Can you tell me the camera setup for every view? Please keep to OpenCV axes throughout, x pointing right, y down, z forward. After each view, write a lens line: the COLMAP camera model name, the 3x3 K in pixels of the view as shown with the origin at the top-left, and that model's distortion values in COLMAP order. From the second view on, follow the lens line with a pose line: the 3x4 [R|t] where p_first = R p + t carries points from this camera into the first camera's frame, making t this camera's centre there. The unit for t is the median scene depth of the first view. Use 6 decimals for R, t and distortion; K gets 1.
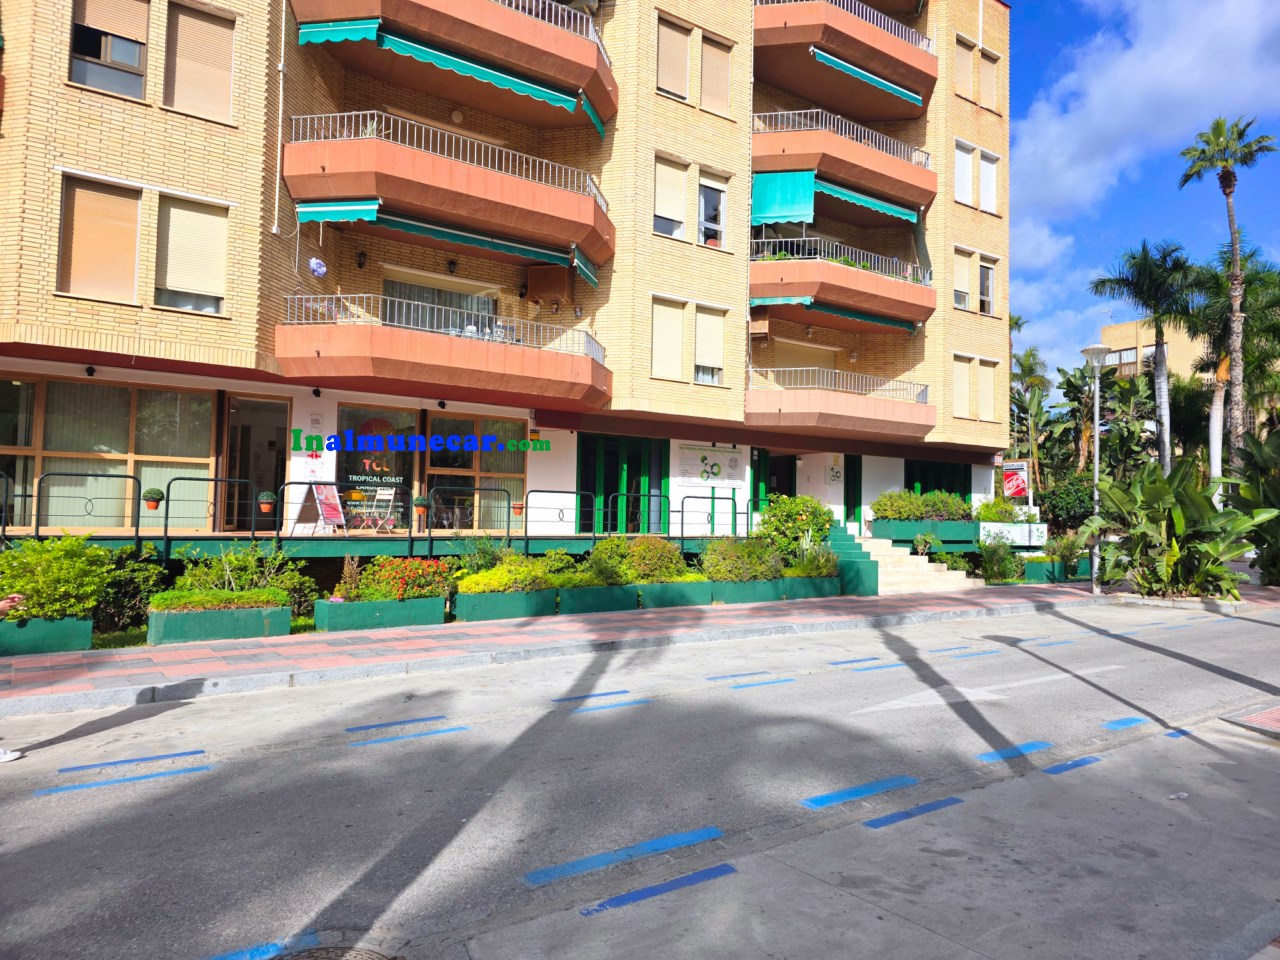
lens RADIAL K [[762.6, 0, 641.2], [0, 762.6, 481.9], [0, 0, 1]] dist [0.032154, -0.001854]
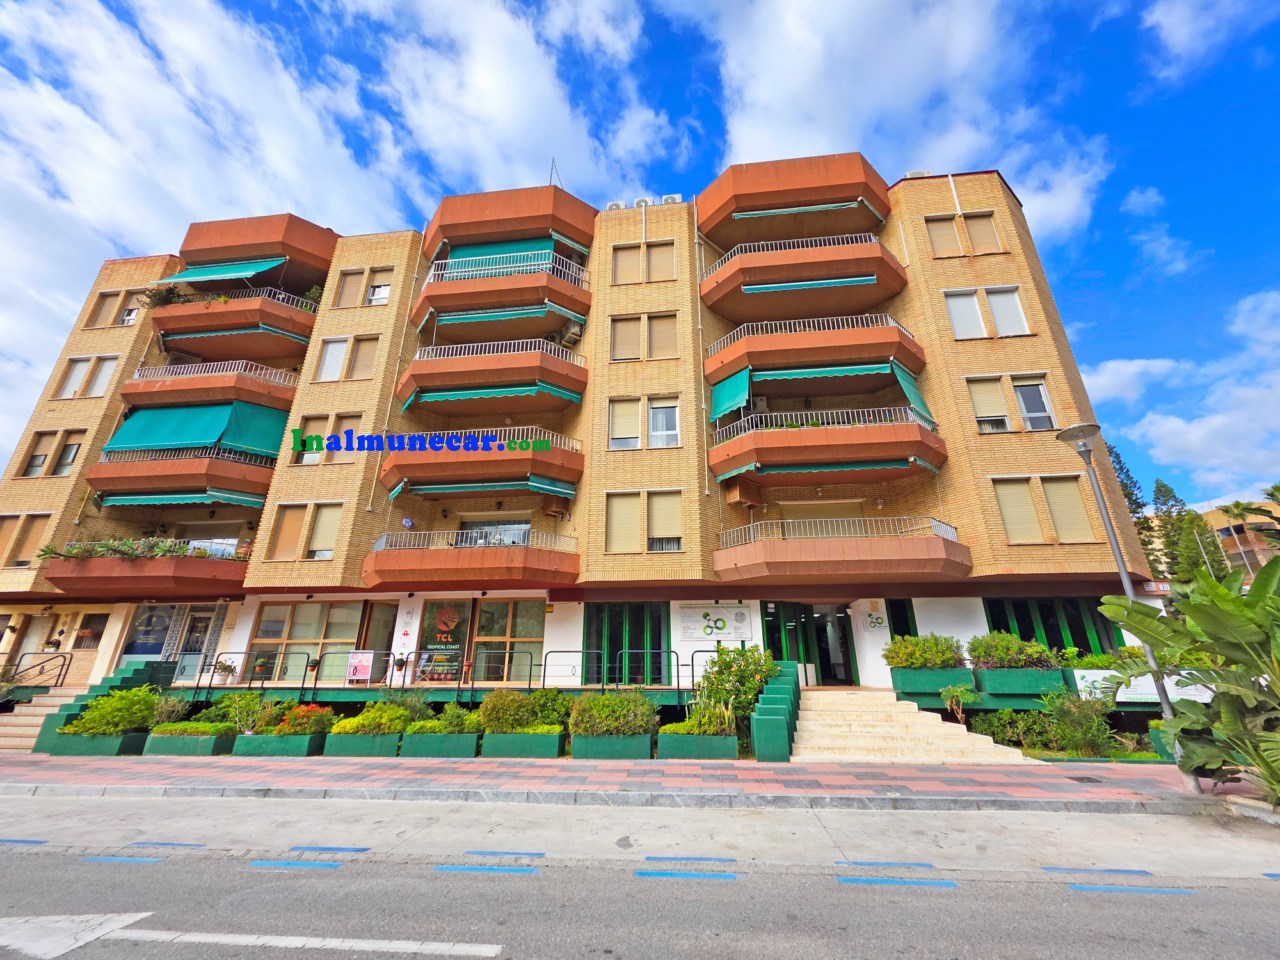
lens RADIAL K [[511.6, 0, 644.2], [0, 511.6, 478.2], [0, 0, 1]] dist [0.006700, 0.000483]
pose [[0.787802, -0.232673, -0.570290, 0.508155], [0.043237, 0.944511, -0.325623, 0.022392], [0.614409, 0.231868, 0.754148, 0.310630]]
